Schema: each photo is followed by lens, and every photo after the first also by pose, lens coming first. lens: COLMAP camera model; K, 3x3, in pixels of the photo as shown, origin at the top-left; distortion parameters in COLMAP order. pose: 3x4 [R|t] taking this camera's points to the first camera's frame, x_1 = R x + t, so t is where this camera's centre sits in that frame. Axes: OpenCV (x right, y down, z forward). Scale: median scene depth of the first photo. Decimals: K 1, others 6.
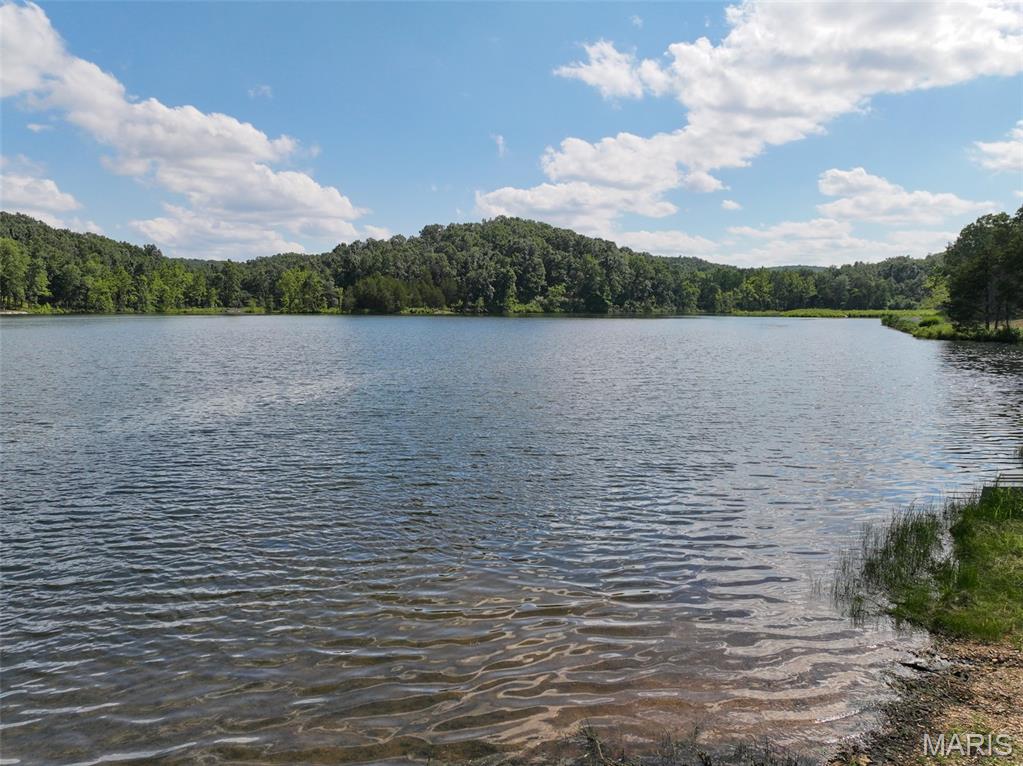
lens RADIAL K [[729.4, 0, 517.1], [0, 729.4, 385.4], [0, 0, 1]] dist [0.008204, 0.021861]
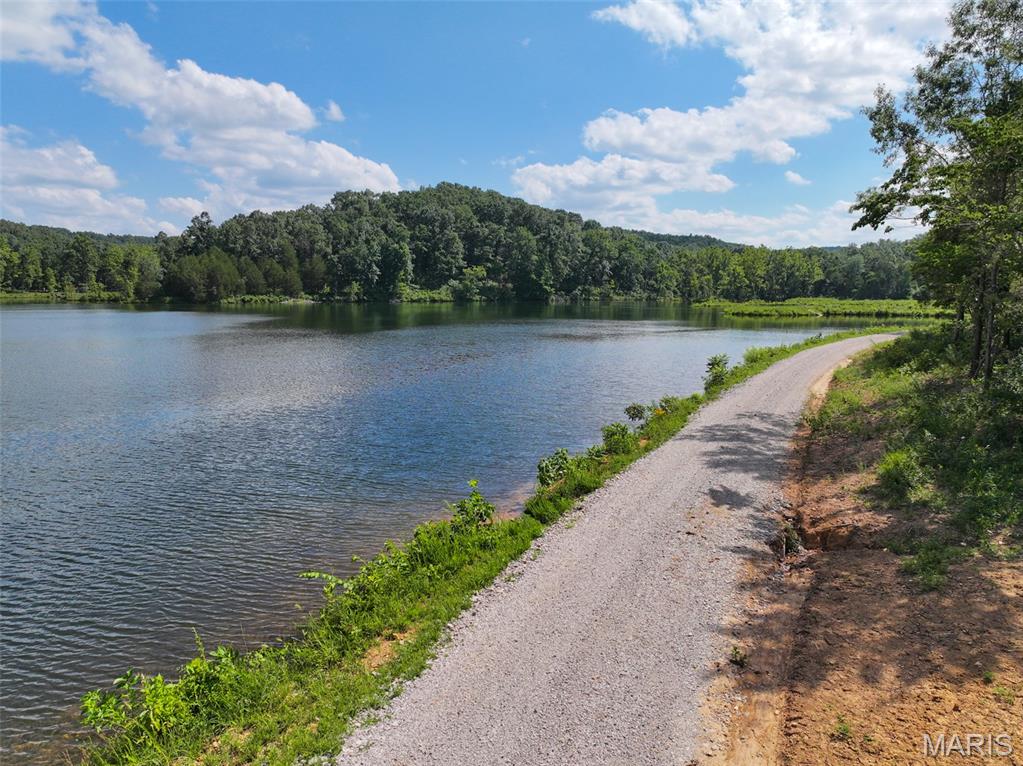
lens RADIAL K [[729.4, 0, 538.4], [0, 729.4, 399.1], [0, 0, 1]] dist [0.008204, 0.021861]
pose [[0.996951, 0.017140, -0.076118, 0.177808], [-0.013650, 0.998842, 0.046140, -0.030089], [0.076821, -0.044961, 0.996031, 0.206172]]
